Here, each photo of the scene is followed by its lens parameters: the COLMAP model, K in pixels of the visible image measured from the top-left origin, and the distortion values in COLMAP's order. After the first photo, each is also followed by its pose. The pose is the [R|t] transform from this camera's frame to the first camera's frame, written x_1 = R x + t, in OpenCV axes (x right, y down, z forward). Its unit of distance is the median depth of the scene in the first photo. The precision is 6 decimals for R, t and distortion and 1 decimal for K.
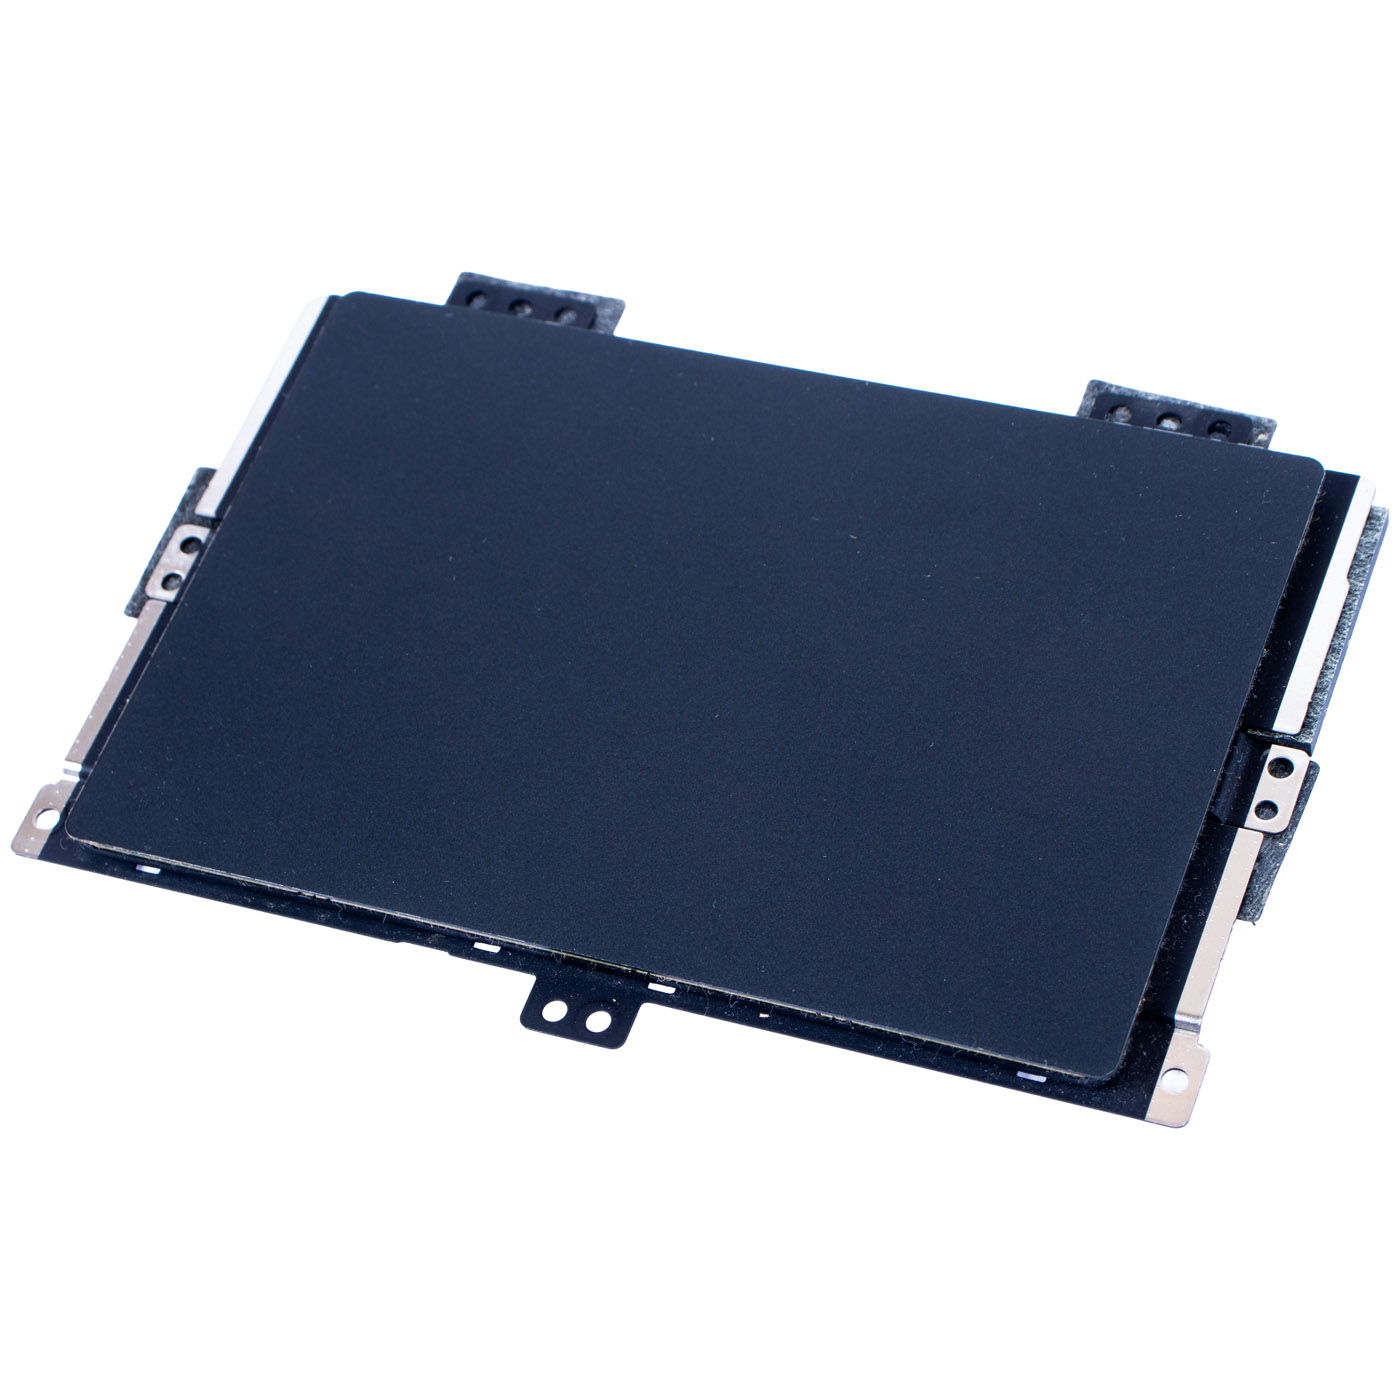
lens RADIAL K [[4270.7, 0, 700.0], [0, 4270.7, 700.0], [0, 0, 1]] dist [0.270323, 2.138885]
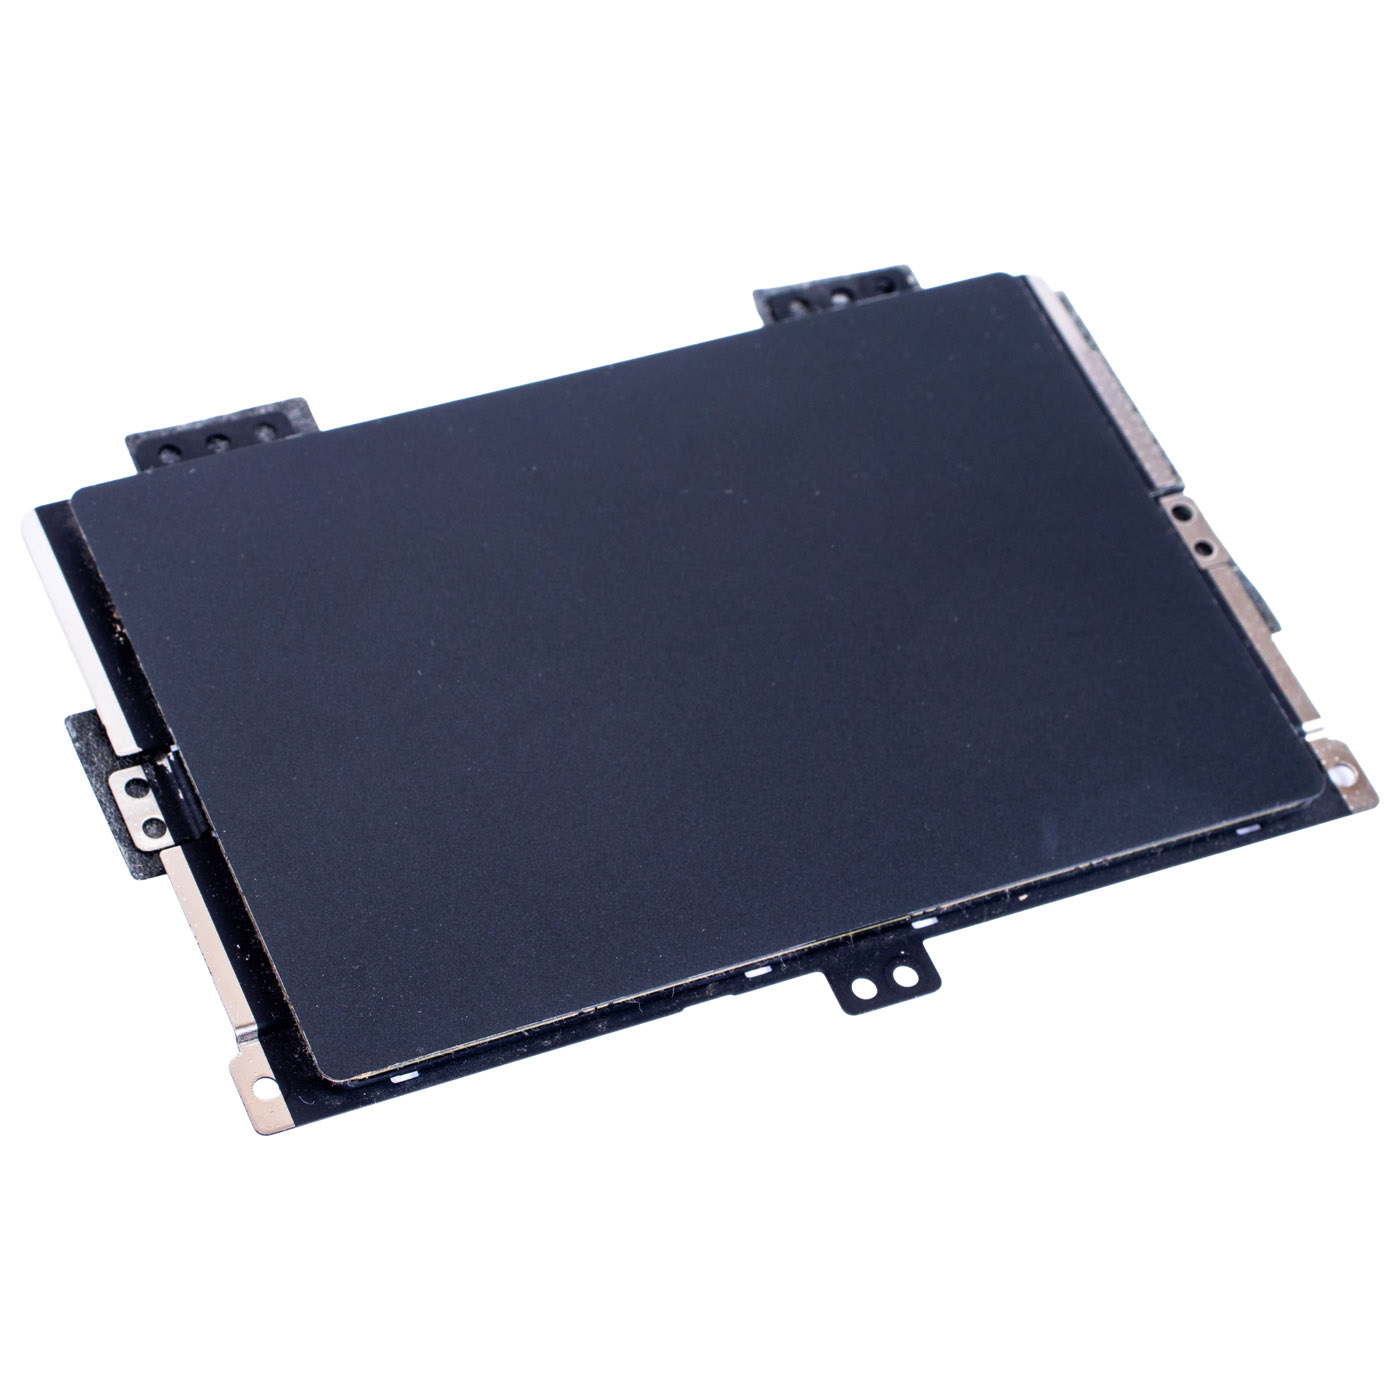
lens RADIAL K [[4270.7, 0, 700.0], [0, 4270.7, 700.0], [0, 0, 1]] dist [0.270323, 2.138885]
pose [[0.655912, -0.387841, 0.647579, -0.660208], [0.400057, 0.906120, 0.137479, -0.138151], [-0.640104, 0.168894, 0.749494, 0.242289]]
